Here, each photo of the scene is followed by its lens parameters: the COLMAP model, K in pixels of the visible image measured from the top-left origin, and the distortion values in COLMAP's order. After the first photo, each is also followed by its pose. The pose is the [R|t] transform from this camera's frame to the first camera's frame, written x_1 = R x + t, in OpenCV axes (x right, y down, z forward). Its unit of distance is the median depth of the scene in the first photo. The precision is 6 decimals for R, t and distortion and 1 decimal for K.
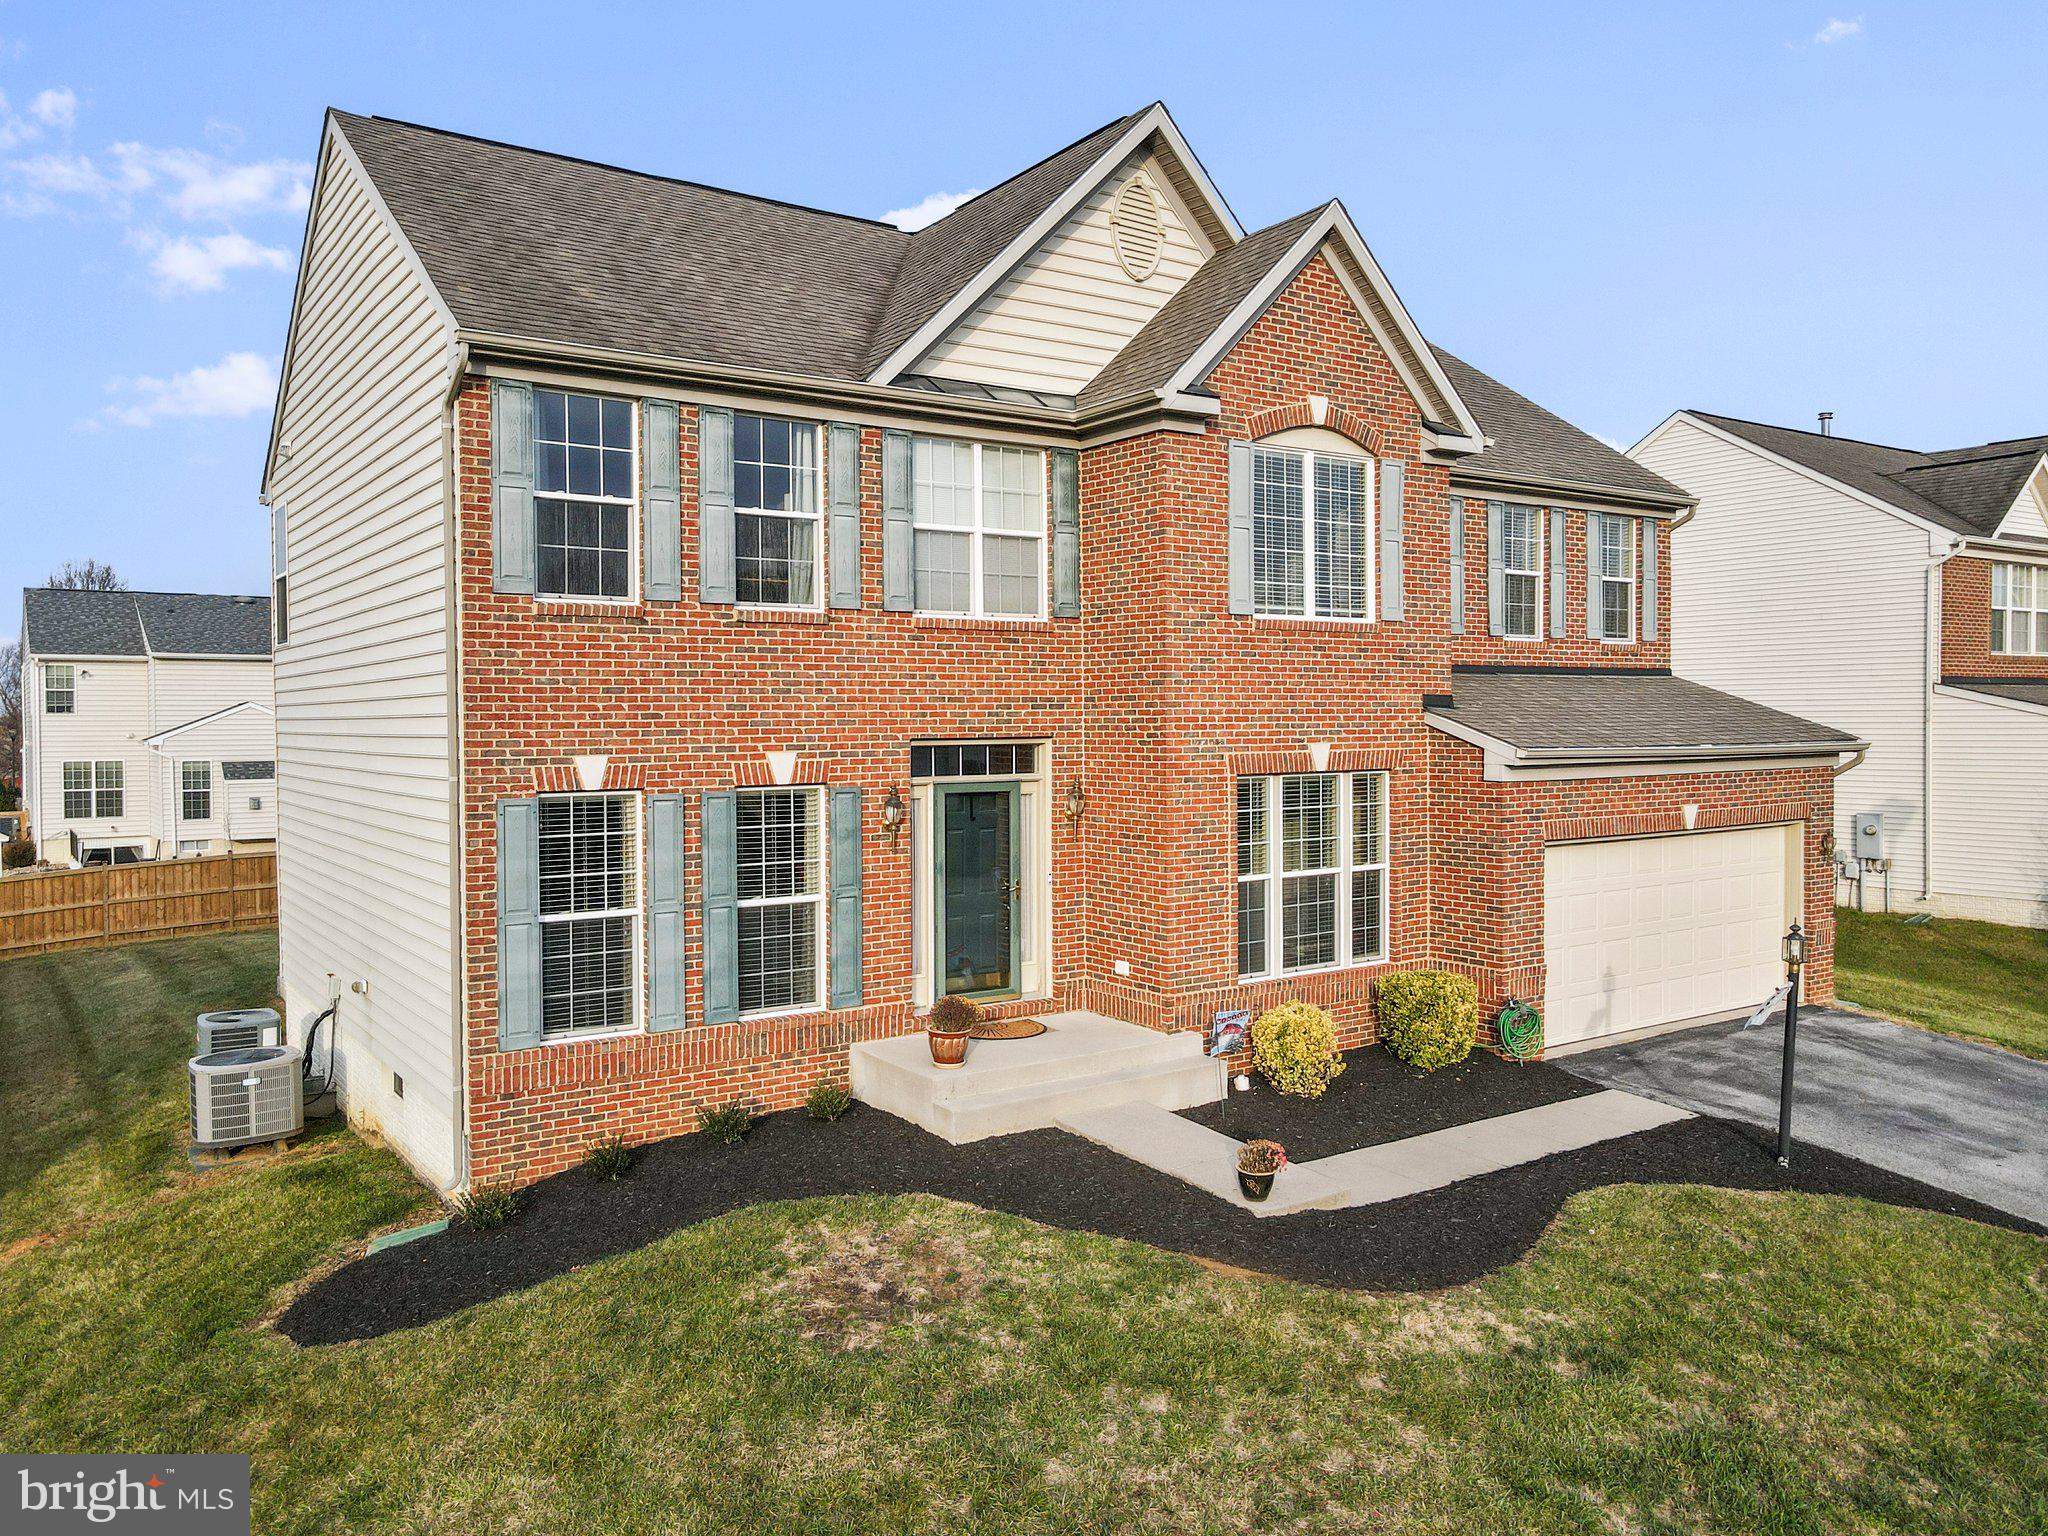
lens RADIAL K [[1504.0, 0, 1024.3], [0, 1504.0, 756.5], [0, 0, 1]] dist [-0.000385, 0.028659]
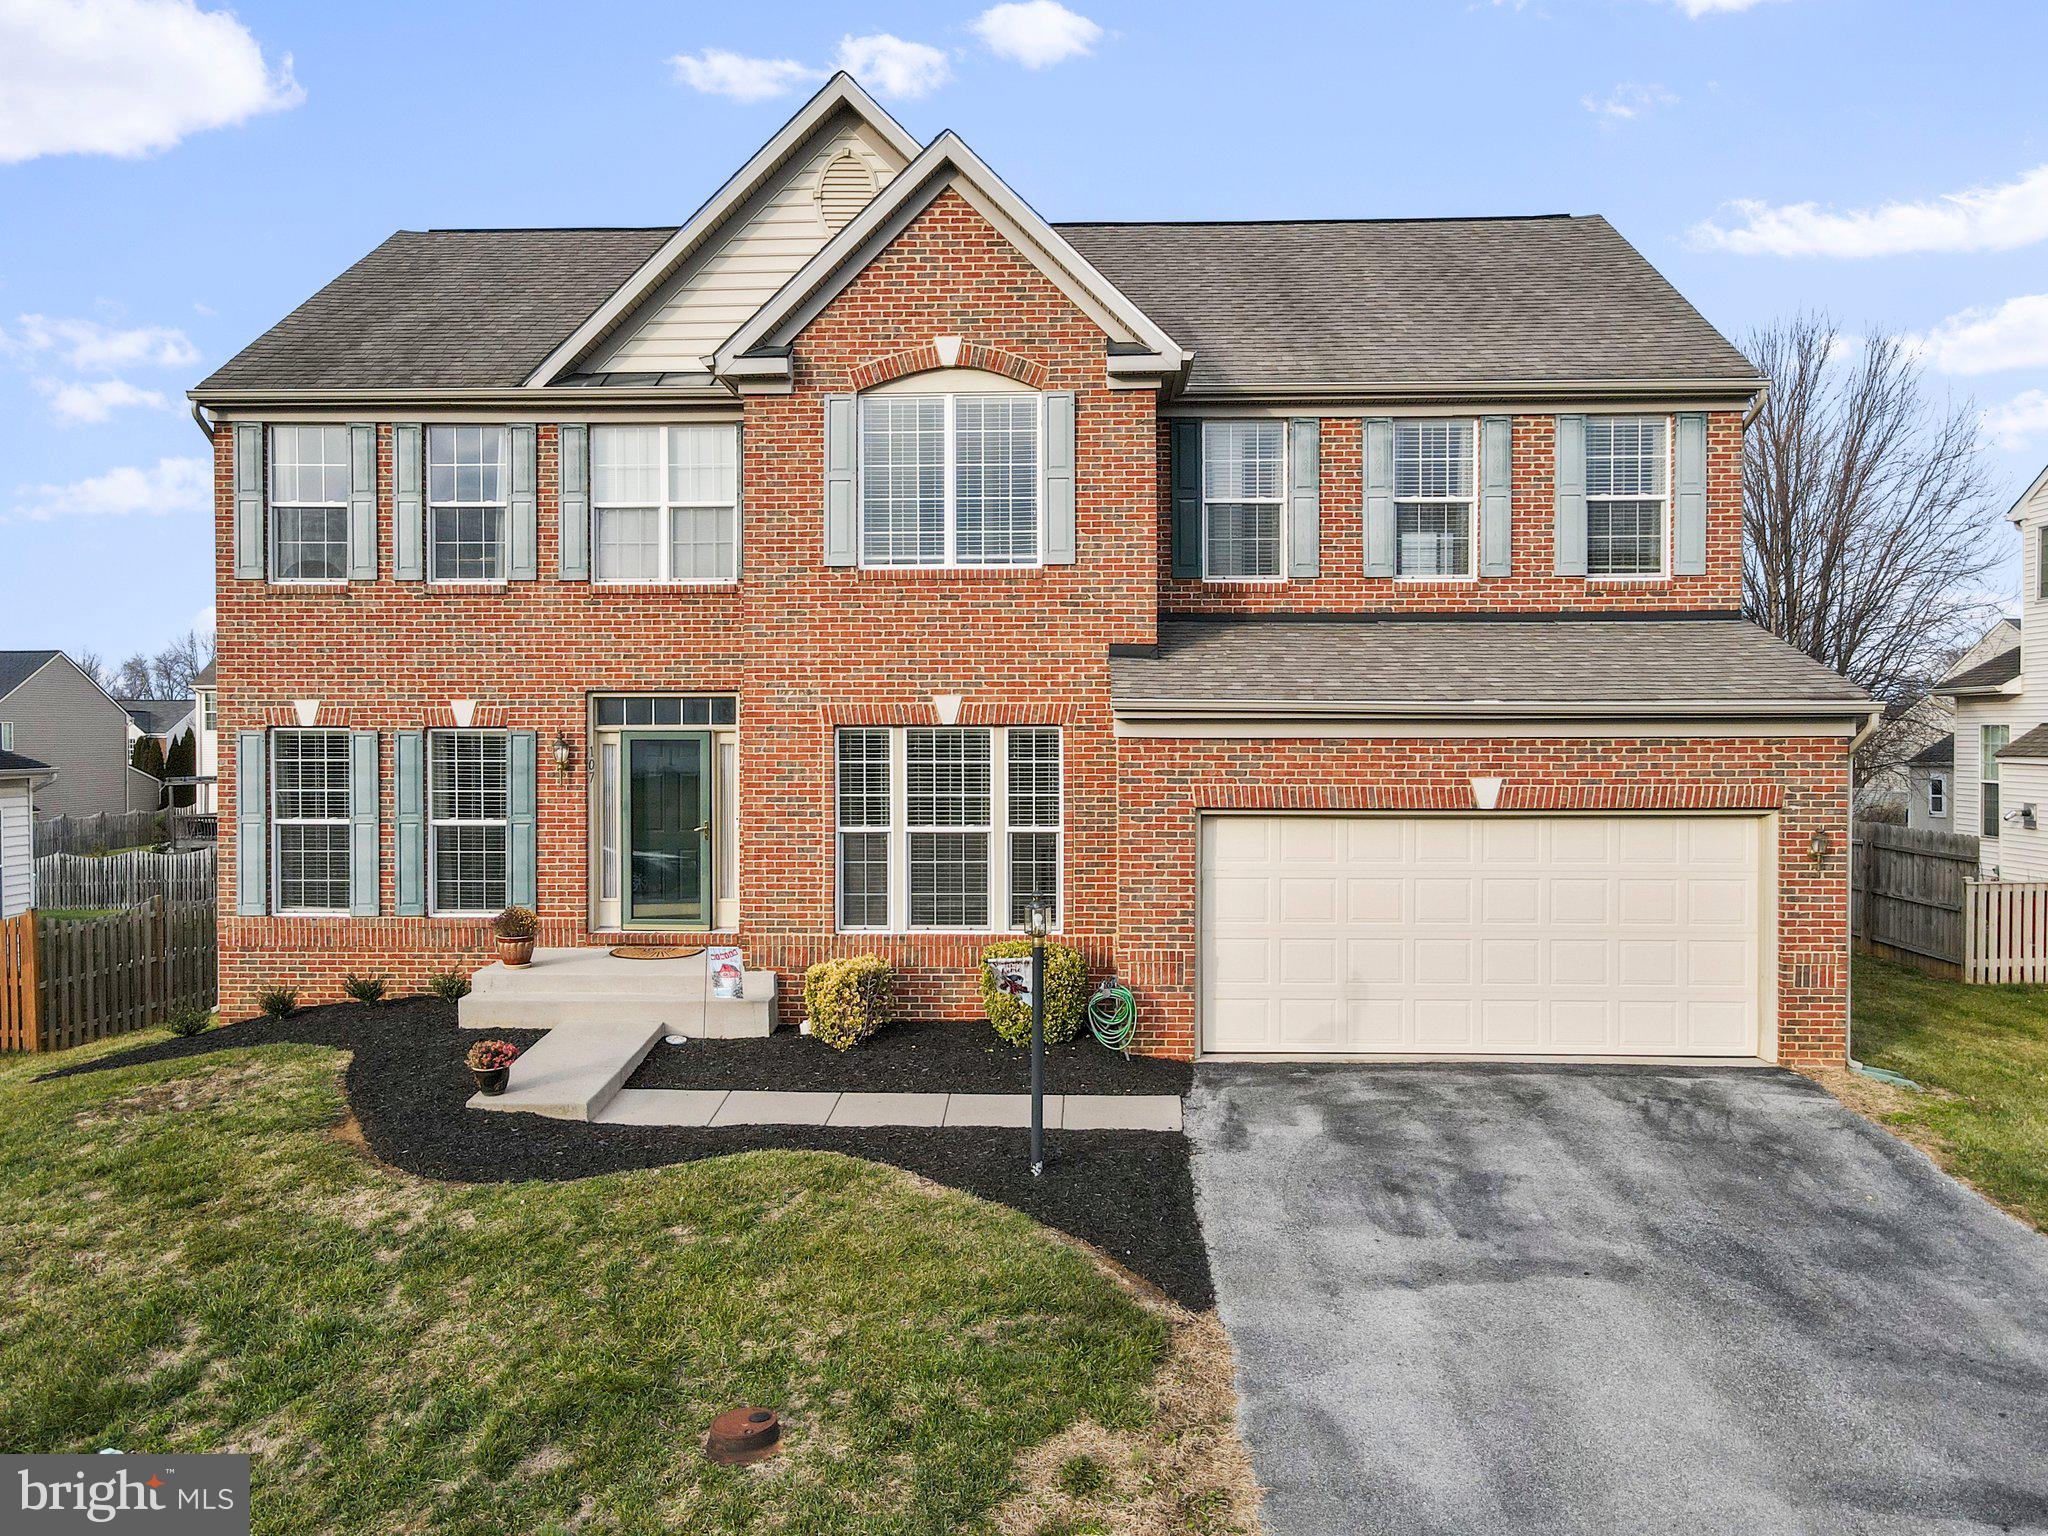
lens RADIAL K [[1523.1, 0, 1028.7], [0, 1523.1, 760.4], [0, 0, 1]] dist [-0.006264, 0.037854]
pose [[0.802991, 0.018293, -0.595711, 0.868205], [-0.019869, 0.999795, 0.003918, 0.029669], [0.595660, 0.008690, 0.803189, 0.259724]]
